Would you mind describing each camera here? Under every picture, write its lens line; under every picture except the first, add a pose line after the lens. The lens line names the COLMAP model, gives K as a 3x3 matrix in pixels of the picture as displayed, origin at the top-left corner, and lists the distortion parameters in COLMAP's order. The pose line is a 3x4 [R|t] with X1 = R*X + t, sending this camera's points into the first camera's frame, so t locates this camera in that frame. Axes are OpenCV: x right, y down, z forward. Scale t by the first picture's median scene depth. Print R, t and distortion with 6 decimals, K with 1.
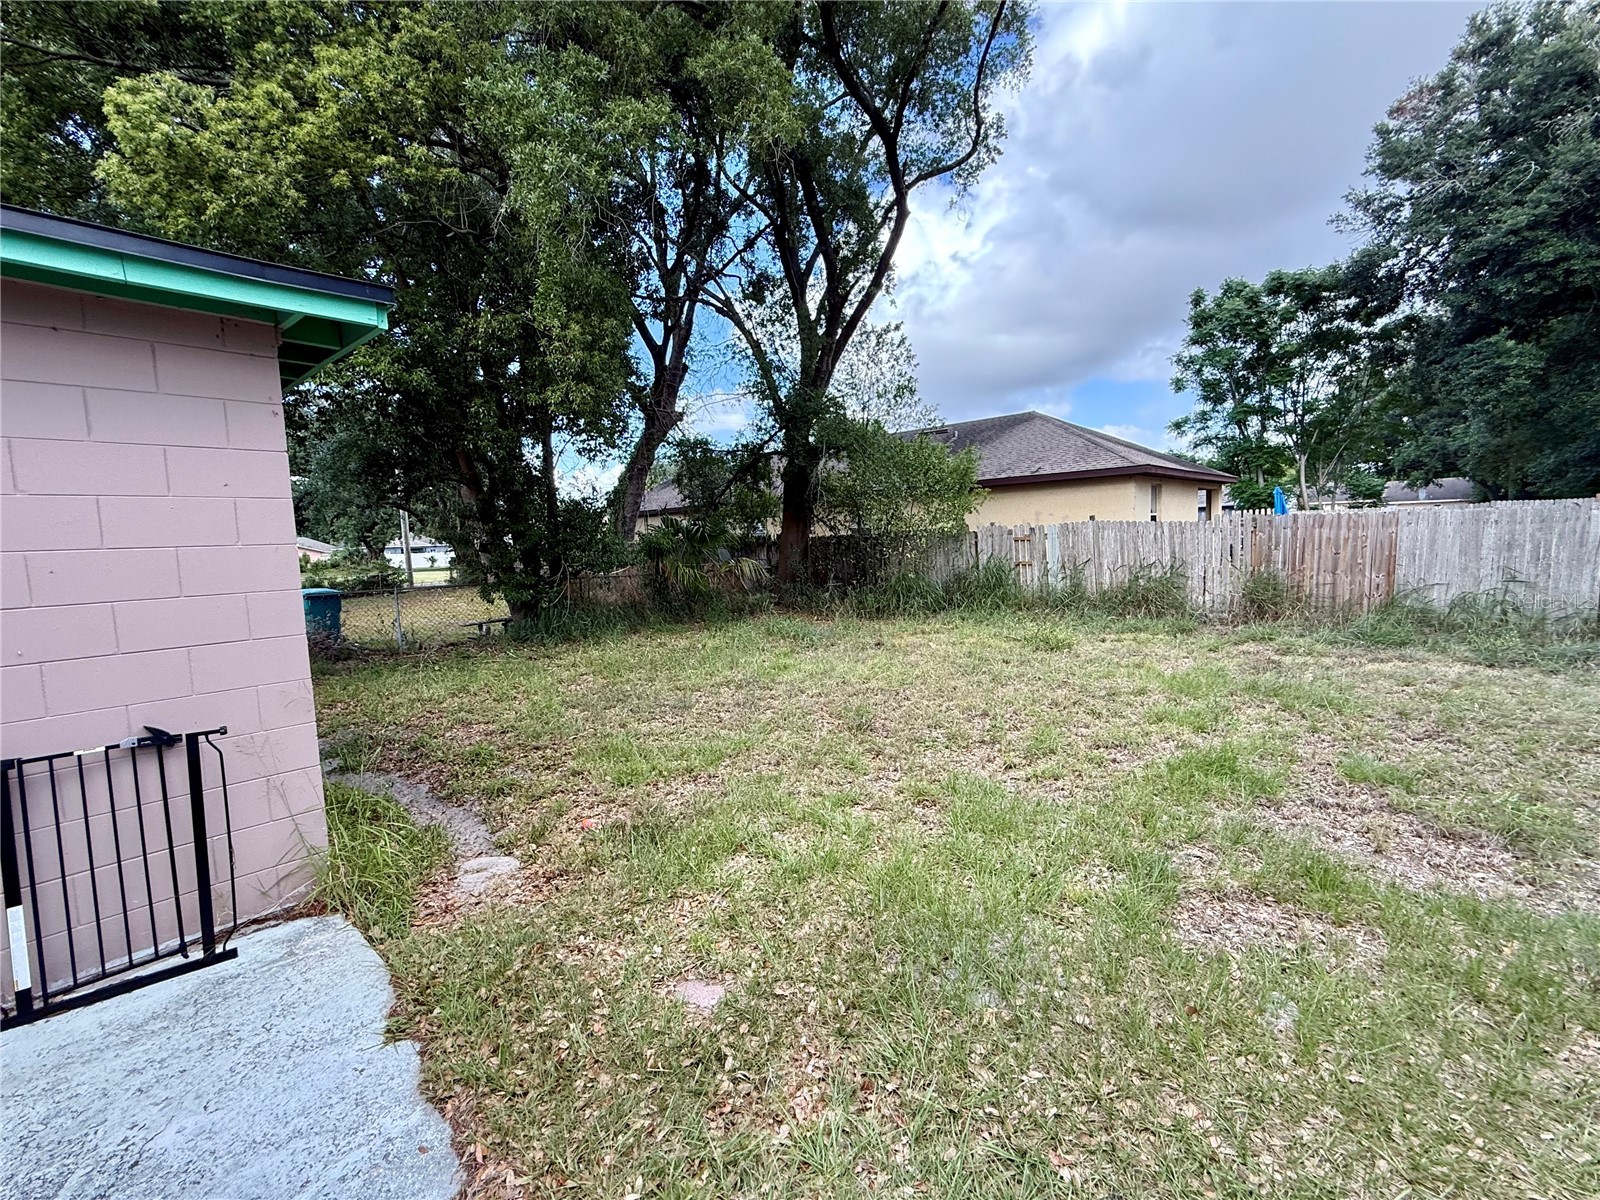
lens RADIAL K [[695.9, 0, 798.9], [0, 695.9, 600.5], [0, 0, 1]] dist [-0.003368, -0.000266]
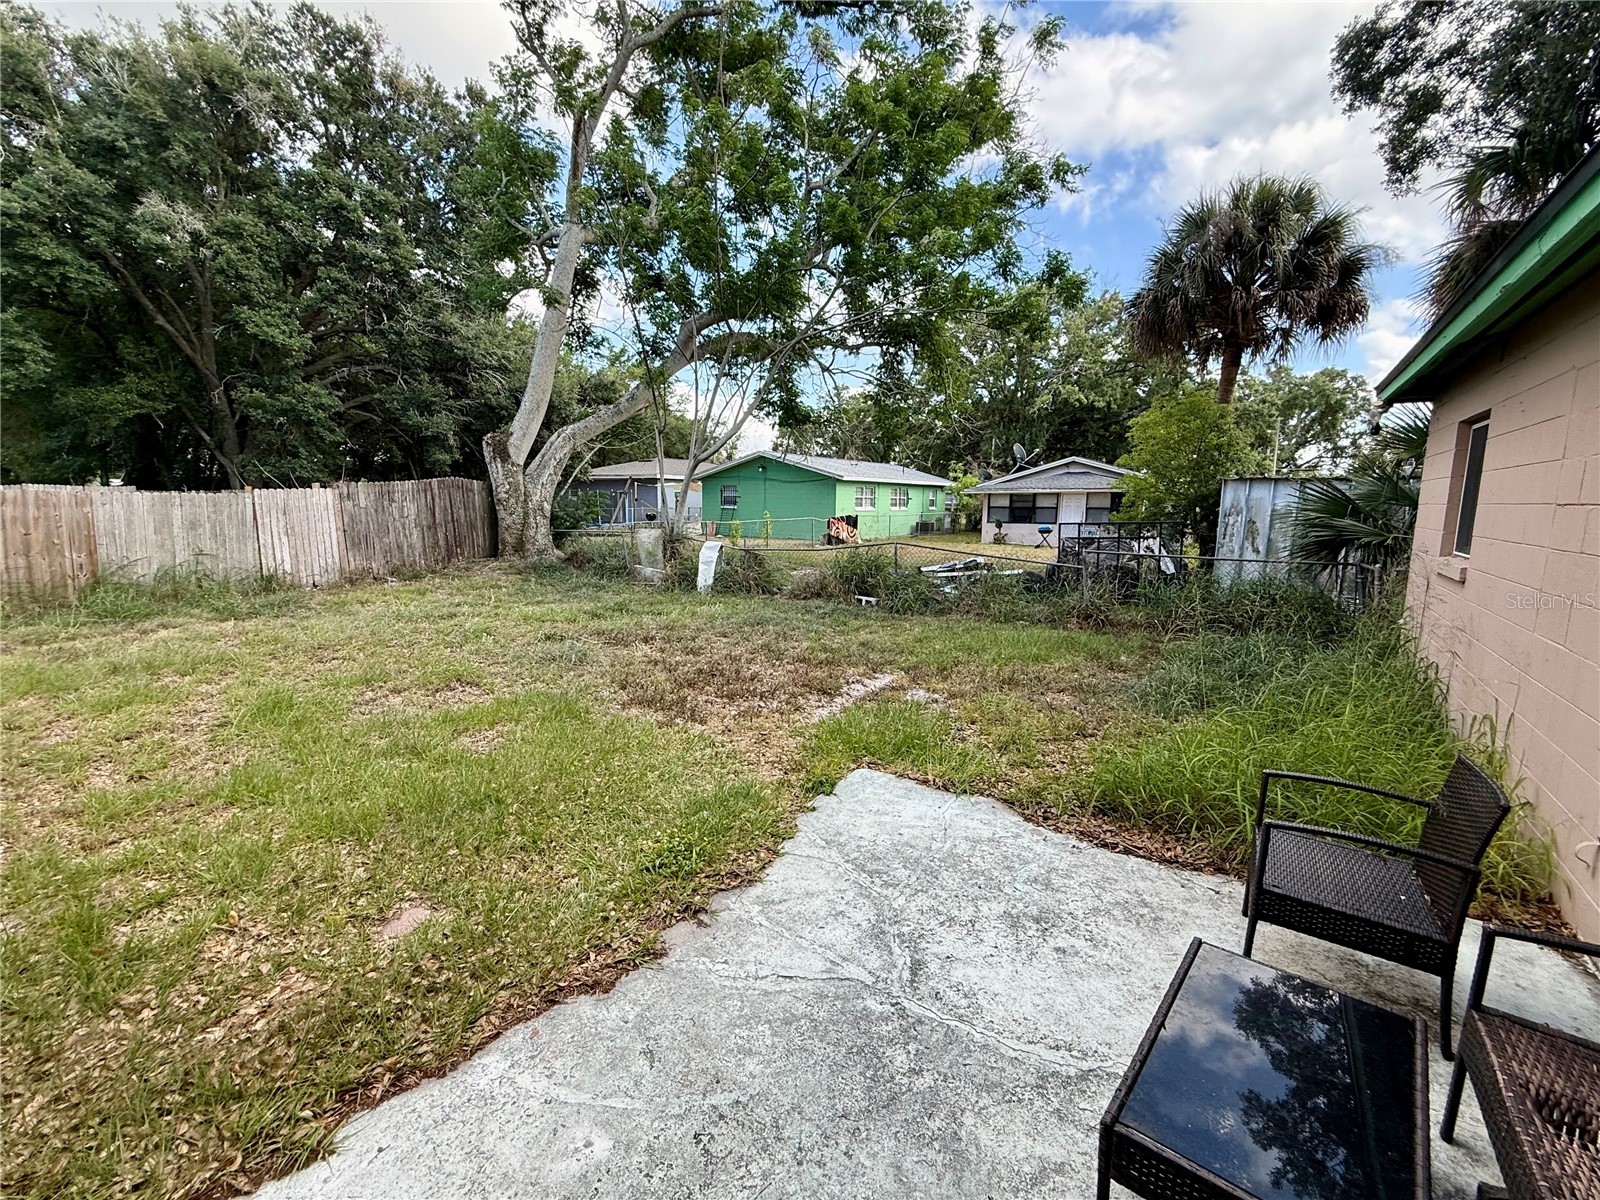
lens RADIAL K [[695.9, 0, 799.3], [0, 695.9, 607.6], [0, 0, 1]] dist [-0.003368, -0.000266]
pose [[-0.164212, -0.107991, 0.980496, -0.336064], [0.081248, 0.989131, 0.122549, 0.000335], [-0.983073, 0.099787, -0.153654, 0.139384]]
